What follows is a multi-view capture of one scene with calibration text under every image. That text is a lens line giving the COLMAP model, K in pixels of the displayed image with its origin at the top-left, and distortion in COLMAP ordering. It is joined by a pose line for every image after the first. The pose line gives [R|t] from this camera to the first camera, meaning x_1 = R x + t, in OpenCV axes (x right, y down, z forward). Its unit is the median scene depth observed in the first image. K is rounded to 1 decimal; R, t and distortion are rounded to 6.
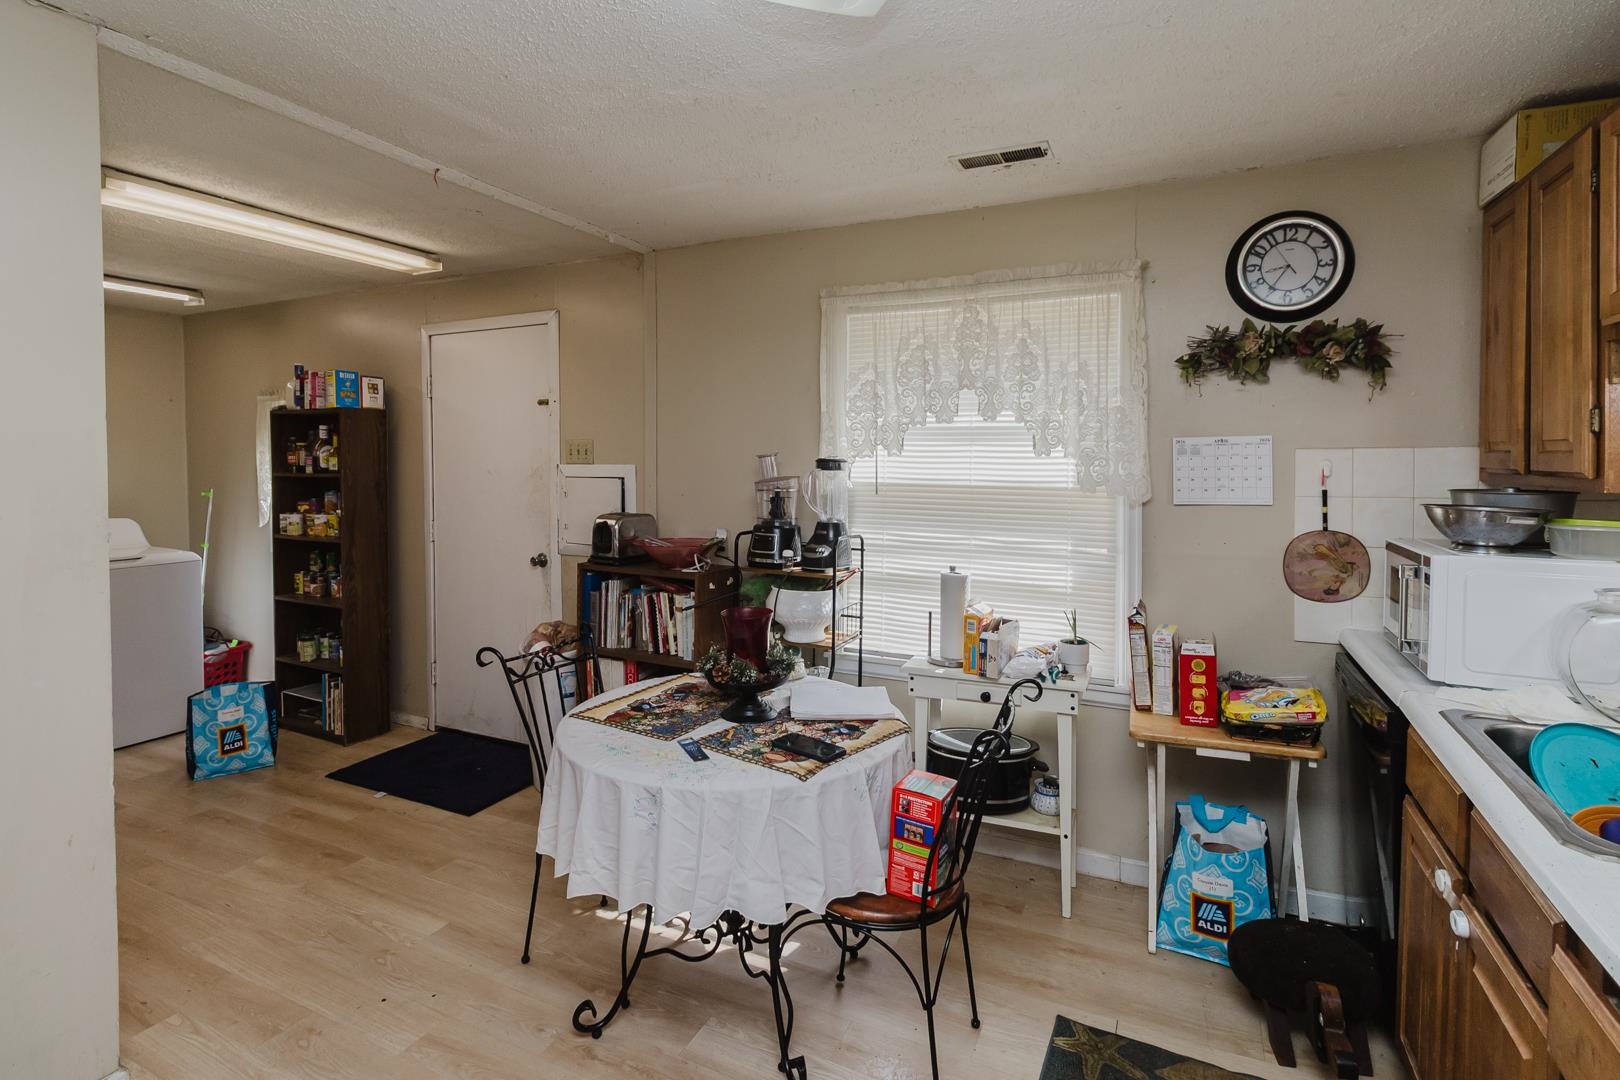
lens RADIAL K [[805.8, 0, 808.6], [0, 805.8, 462.4], [0, 0, 1]] dist [-0.000560, -0.000263]
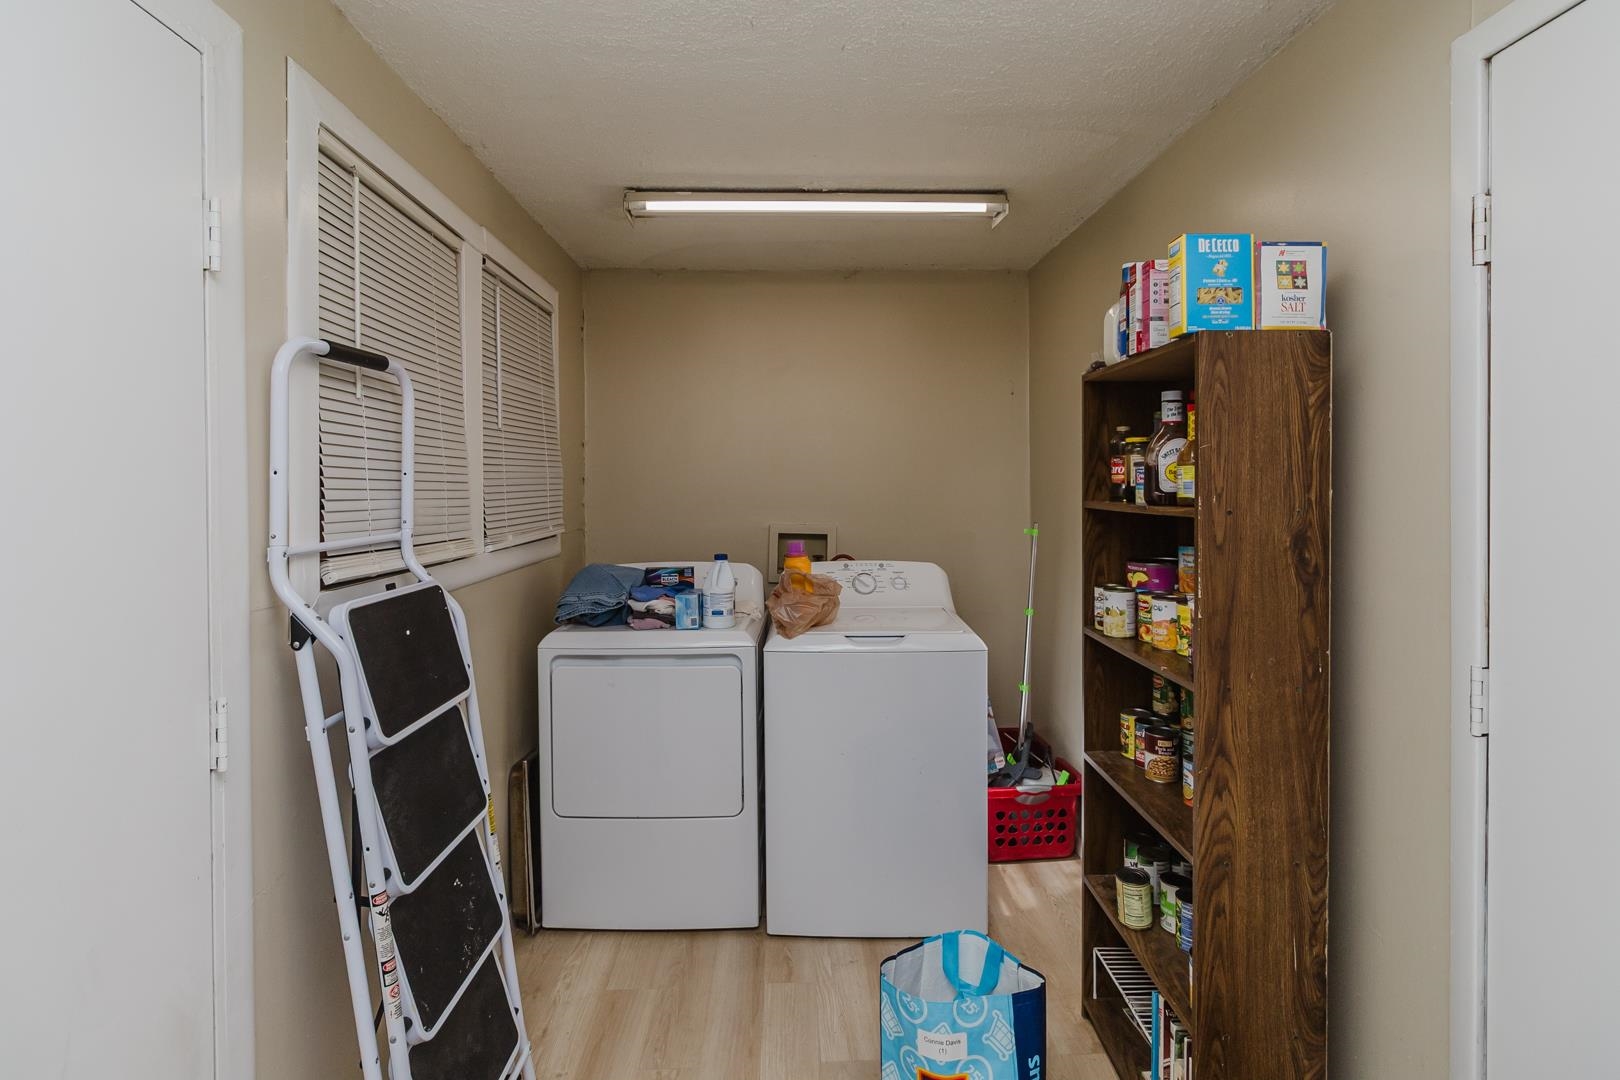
lens RADIAL K [[773.4, 0, 813.9], [0, 773.4, 519.1], [0, 0, 1]] dist [-0.000327, 0.000636]
pose [[0.463703, 0.033032, -0.885375, -0.330072], [0.009101, 0.999074, 0.042041, 0.002251], [0.885944, -0.027552, 0.462973, 0.648308]]
